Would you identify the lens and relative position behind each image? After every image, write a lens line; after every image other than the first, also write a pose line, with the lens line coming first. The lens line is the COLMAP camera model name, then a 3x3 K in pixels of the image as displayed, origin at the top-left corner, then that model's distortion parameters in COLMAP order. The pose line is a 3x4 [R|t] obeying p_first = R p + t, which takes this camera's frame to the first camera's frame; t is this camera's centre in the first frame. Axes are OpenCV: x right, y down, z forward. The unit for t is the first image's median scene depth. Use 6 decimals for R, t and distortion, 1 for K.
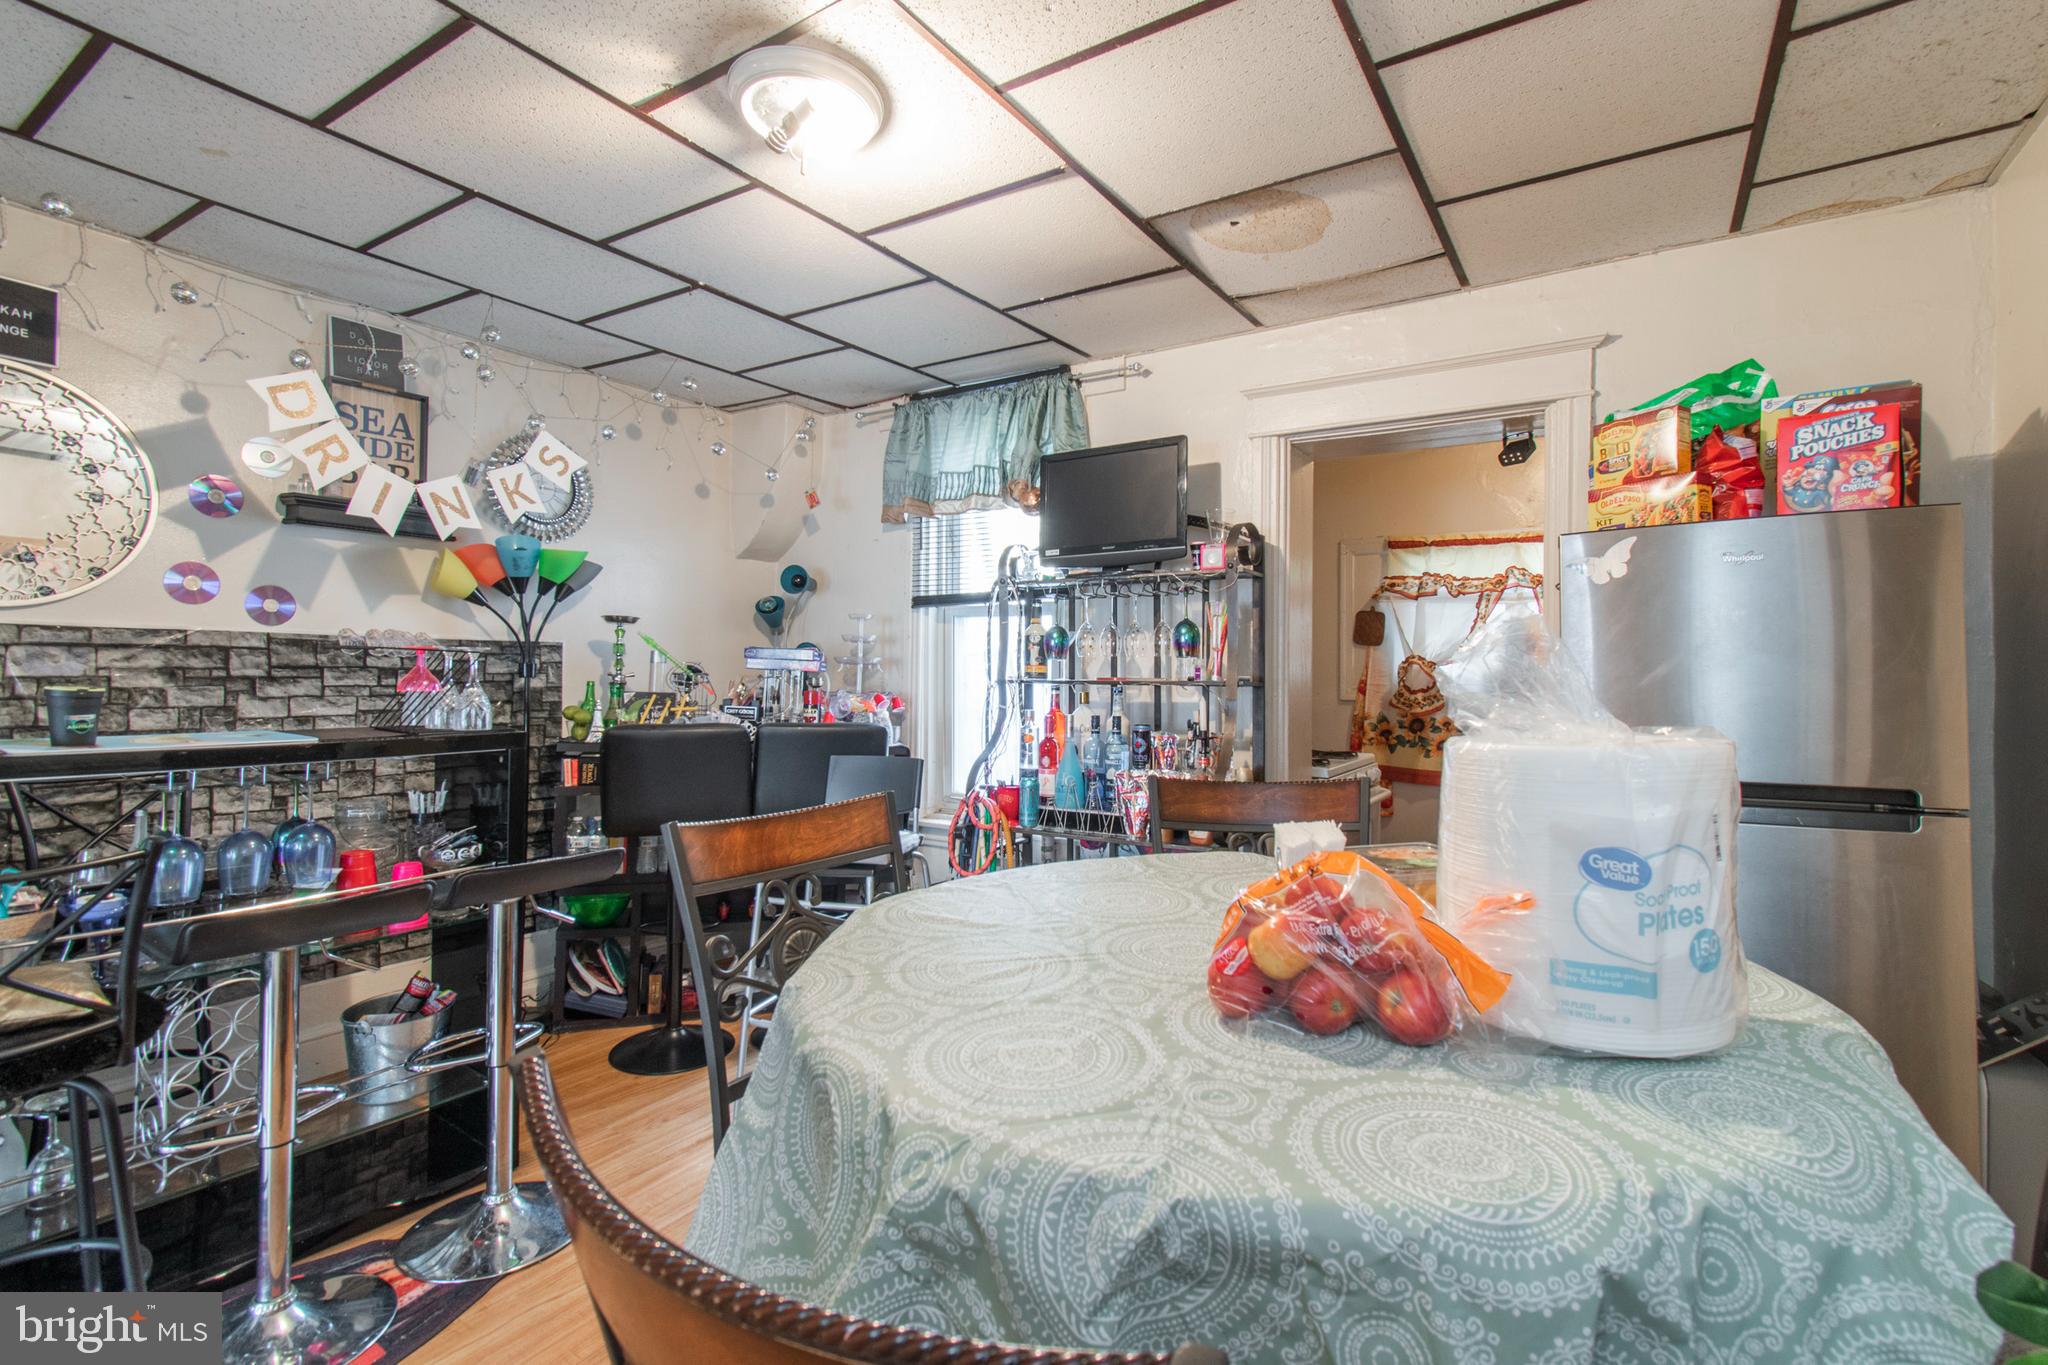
lens RADIAL K [[913.5, 0, 1027.7], [0, 913.5, 661.2], [0, 0, 1]] dist [0.002141, 0.000213]
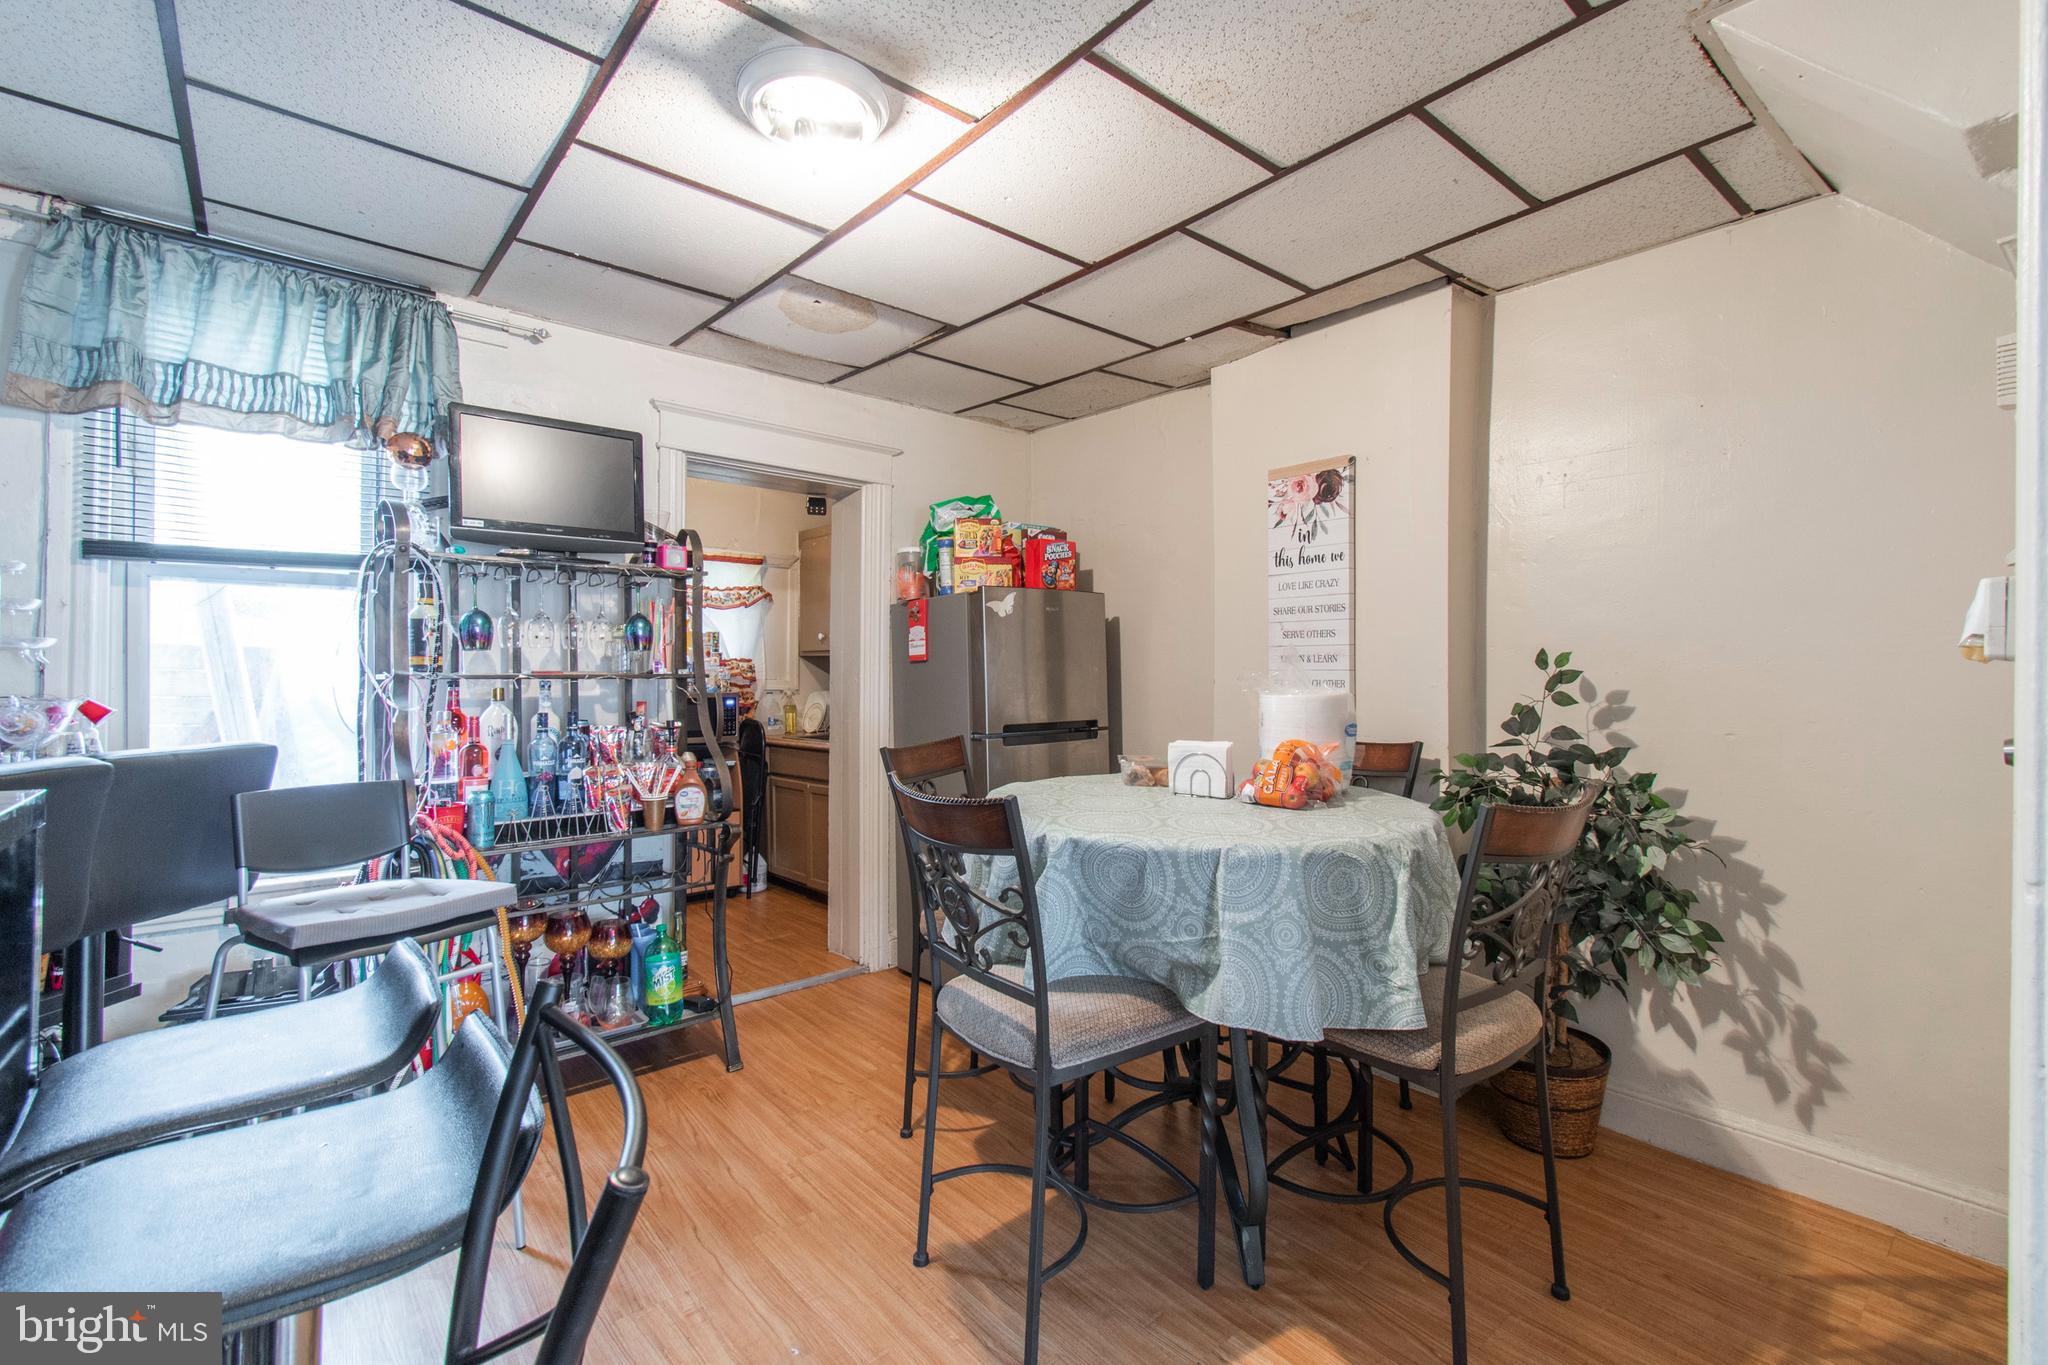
lens RADIAL K [[913.5, 0, 1027.7], [0, 913.5, 661.2], [0, 0, 1]] dist [0.002141, 0.000213]
pose [[0.285491, 0.002661, 0.958378, -0.691246], [-0.016299, 0.999865, 0.002078, -0.001567], [-0.958243, -0.016214, 0.285496, 0.290958]]
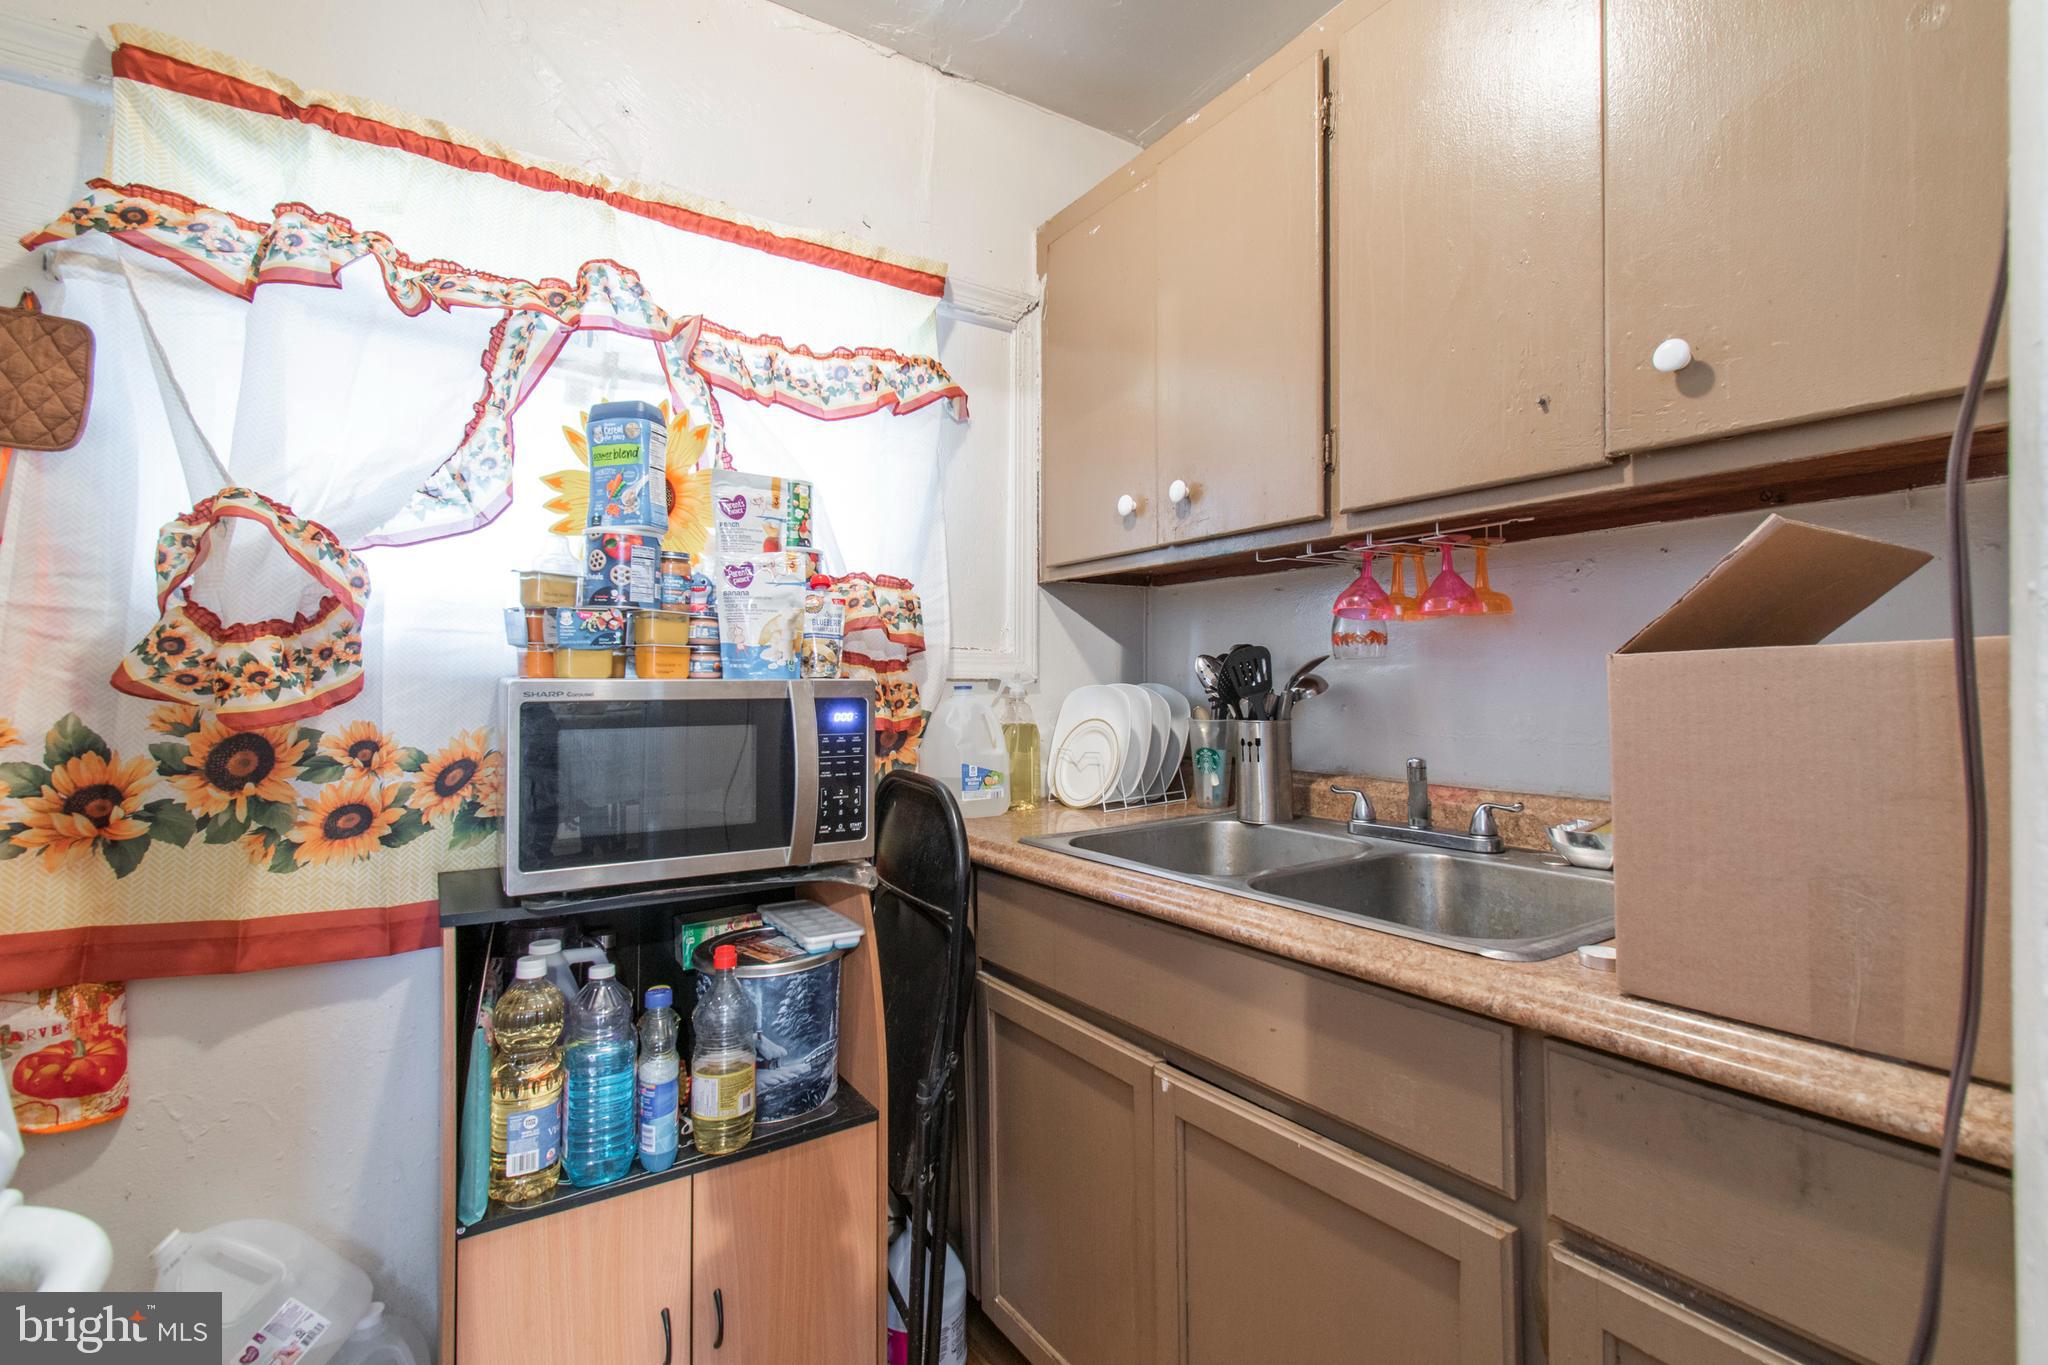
lens RADIAL K [[913.5, 0, 1027.7], [0, 913.5, 661.2], [0, 0, 1]] dist [0.002141, 0.000213]
pose [[0.410845, 0.007863, 0.911671, 0.424616], [-0.010849, 0.999934, -0.003735, 0.060960], [-0.911641, -0.008356, 0.410903, 1.049835]]
